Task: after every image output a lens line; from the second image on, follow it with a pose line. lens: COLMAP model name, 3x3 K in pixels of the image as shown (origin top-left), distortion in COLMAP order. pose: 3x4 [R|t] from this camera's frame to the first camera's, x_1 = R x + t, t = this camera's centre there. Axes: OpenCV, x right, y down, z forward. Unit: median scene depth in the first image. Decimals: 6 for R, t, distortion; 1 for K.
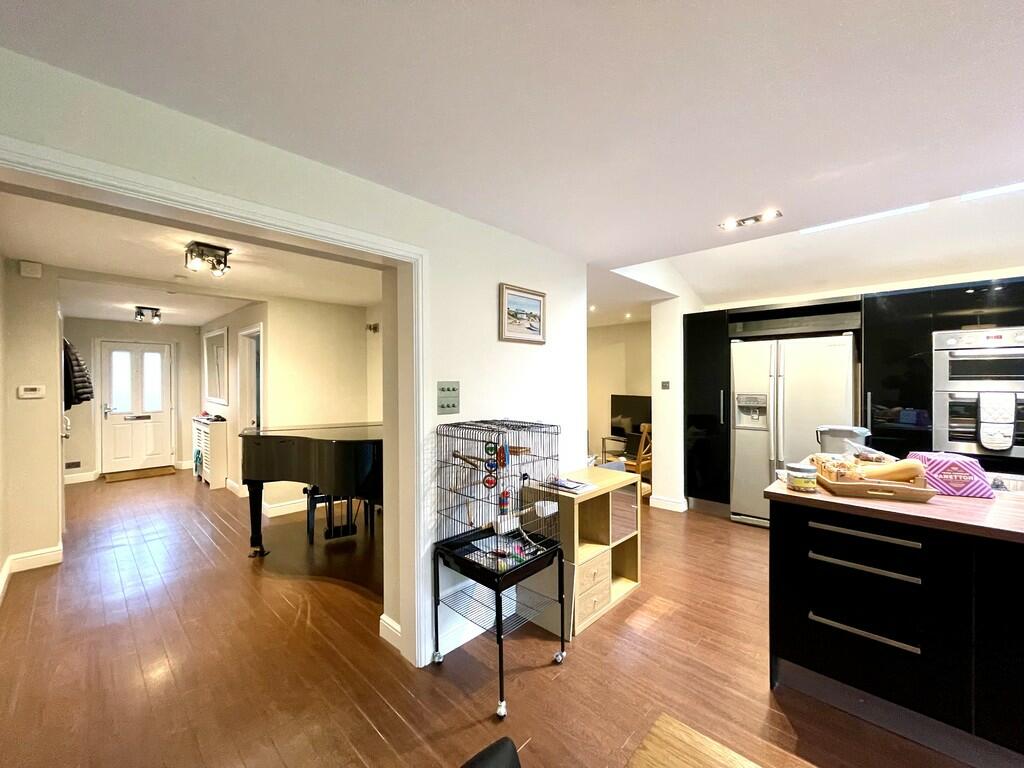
lens RADIAL K [[409.8, 0, 503.4], [0, 409.8, 383.3], [0, 0, 1]] dist [-0.001841, -0.000188]
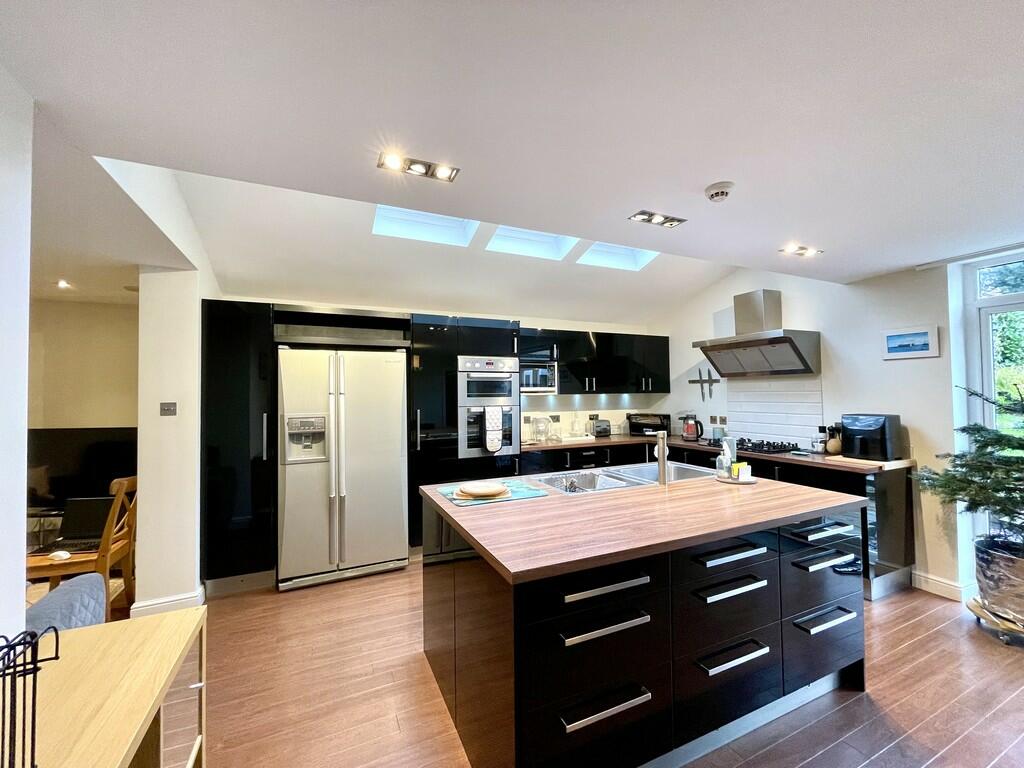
lens RADIAL K [[412.8, 0, 502.7], [0, 412.8, 384.0], [0, 0, 1]] dist [-0.002748, -0.000265]
pose [[0.366088, 0.022490, 0.930309, 0.012123], [0.015919, 0.999410, -0.030425, -0.007087], [-0.930444, 0.025948, 0.365514, 0.411639]]
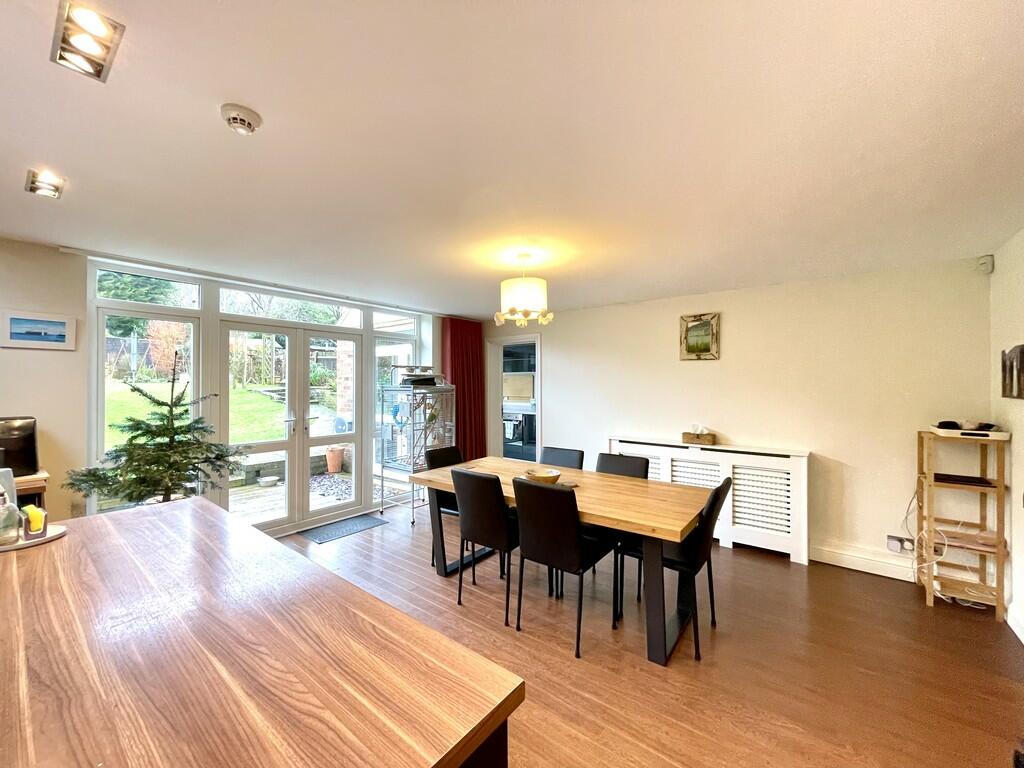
lens RADIAL K [[409.8, 0, 503.4], [0, 409.8, 383.3], [0, 0, 1]] dist [-0.001841, -0.000188]
pose [[-0.995384, 0.005412, -0.095818, 0.370854], [0.004840, 0.999969, 0.006201, -0.012574], [0.095849, 0.005709, -0.995380, 0.740140]]
